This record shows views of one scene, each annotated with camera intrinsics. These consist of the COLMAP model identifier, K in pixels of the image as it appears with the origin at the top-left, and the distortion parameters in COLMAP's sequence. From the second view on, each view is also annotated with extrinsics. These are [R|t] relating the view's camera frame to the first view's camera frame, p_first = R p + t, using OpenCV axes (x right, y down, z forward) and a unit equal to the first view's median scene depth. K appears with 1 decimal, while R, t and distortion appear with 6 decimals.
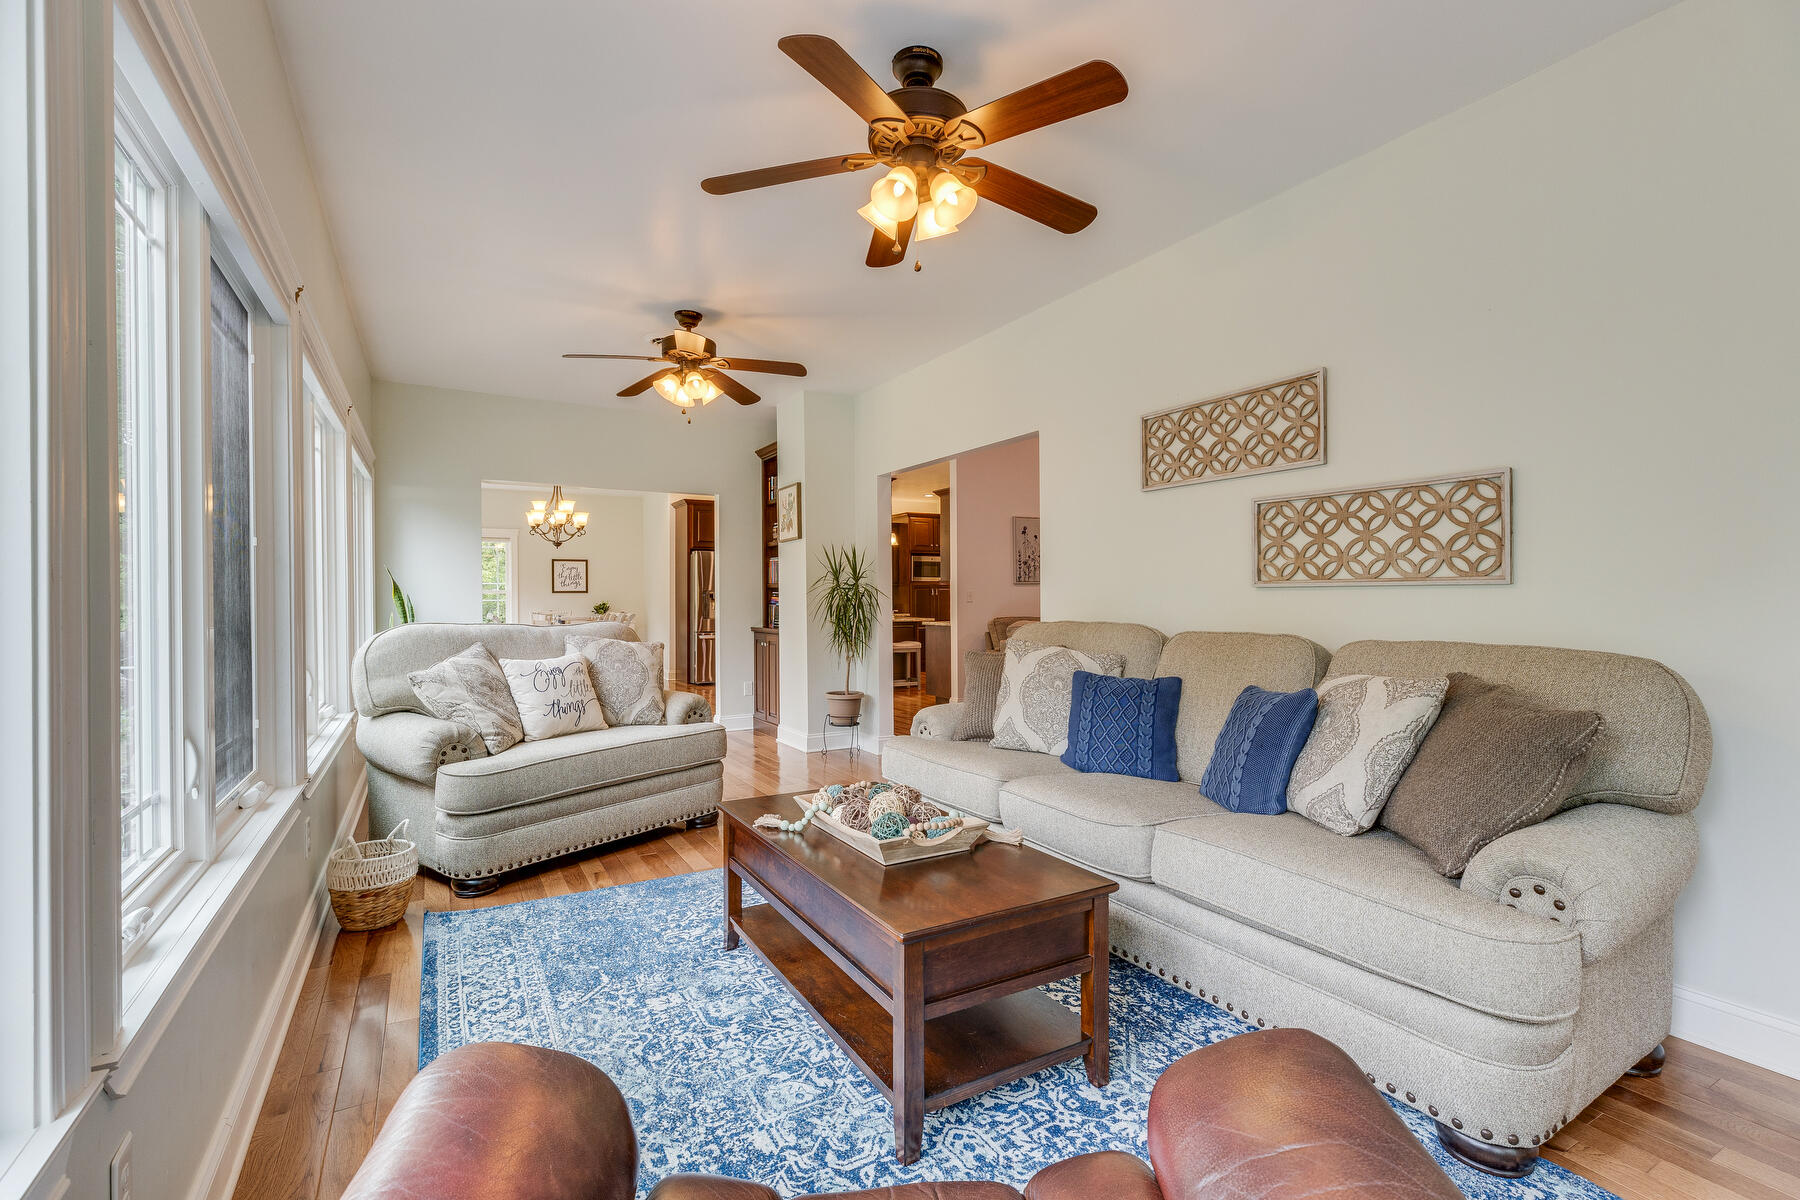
lens RADIAL K [[810.8, 0, 898.3], [0, 810.8, 595.5], [0, 0, 1]] dist [-0.000470, -0.000061]
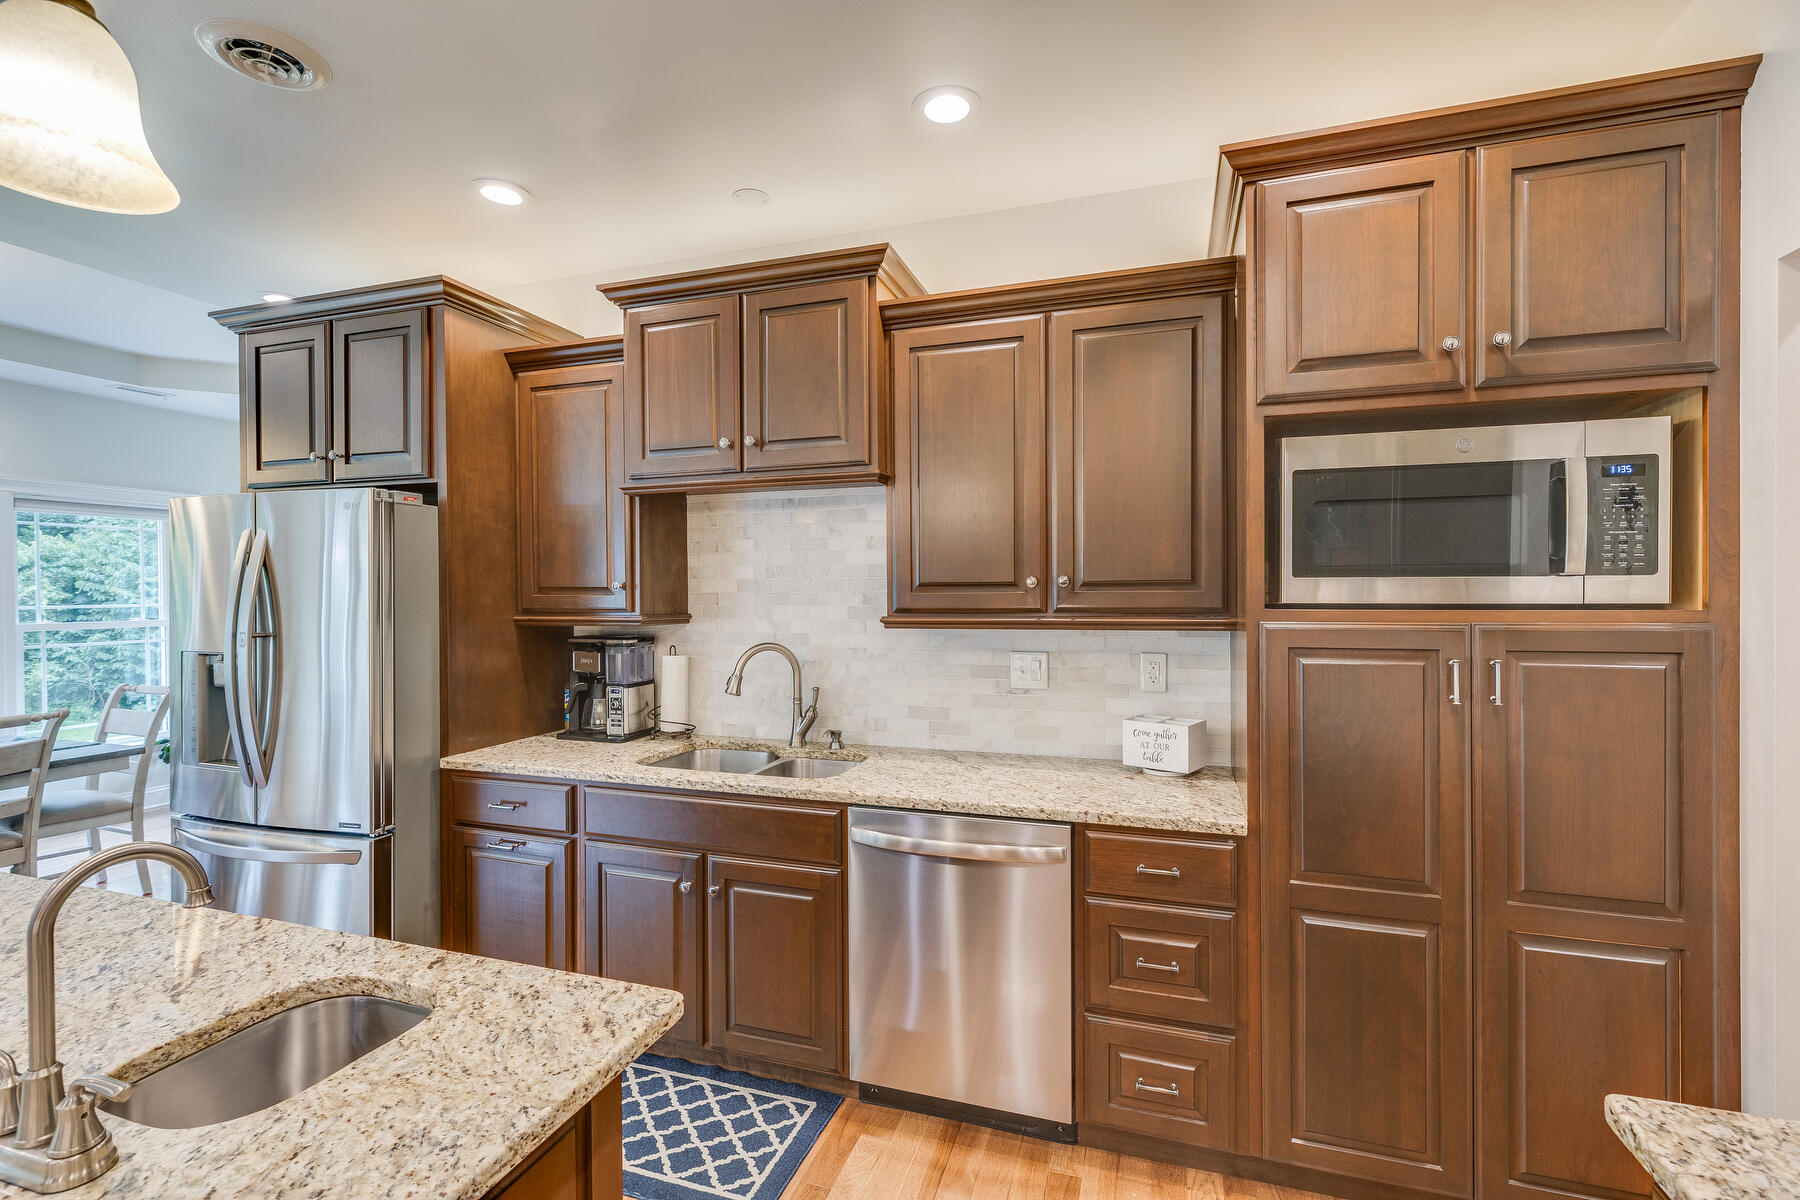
lens RADIAL K [[810.8, 0, 898.5], [0, 810.8, 599.9], [0, 0, 1]] dist [-0.000470, -0.000061]
pose [[0.666284, 0.002034, -0.745695, 0.076195], [-0.002750, 0.999996, 0.000271, -0.018621], [0.745693, 0.001870, 0.666287, 0.868439]]
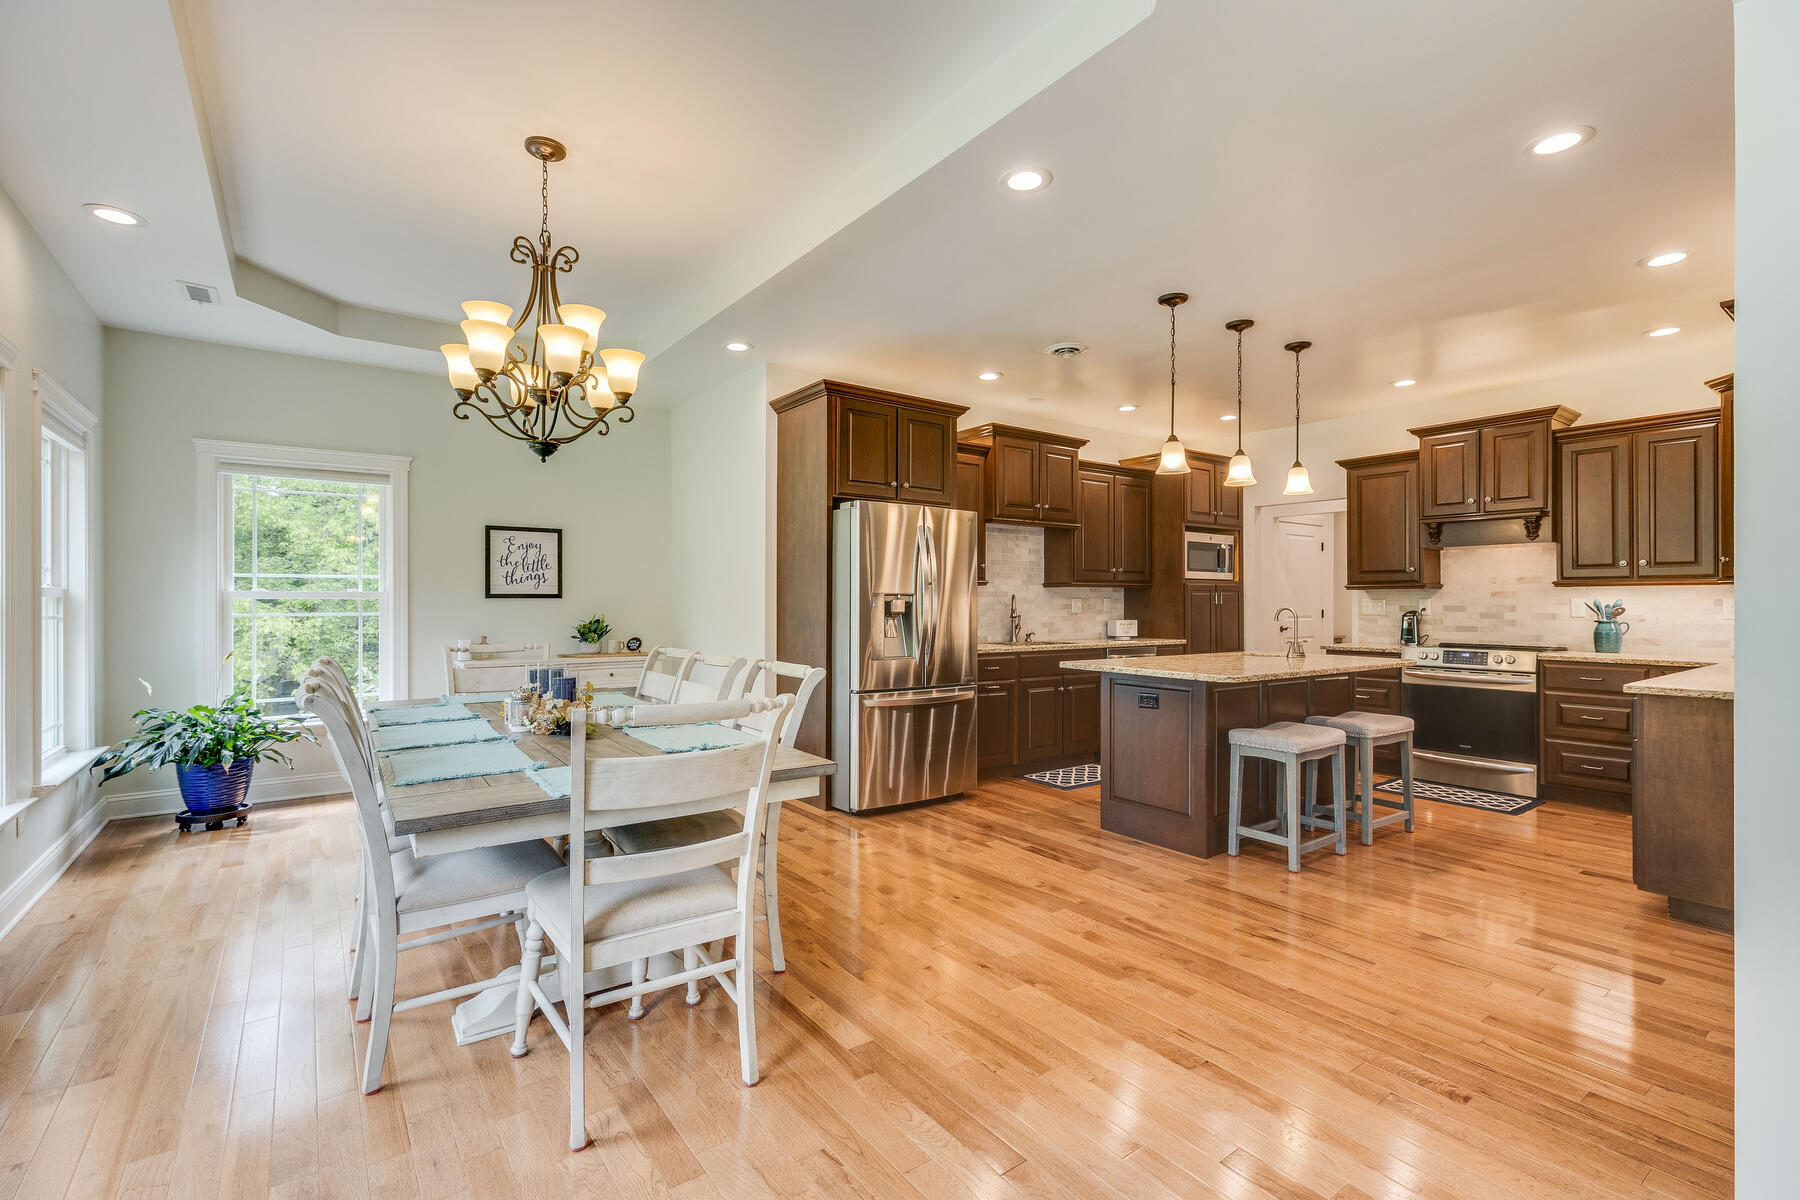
lens RADIAL K [[810.8, 0, 899.4], [0, 810.8, 602.1], [0, 0, 1]] dist [-0.000470, -0.000061]
pose [[0.993145, 0.004189, 0.116815, -0.245281], [-0.003697, 0.999983, -0.004429, 0.000607], [-0.116832, 0.003967, 0.993144, 0.509007]]
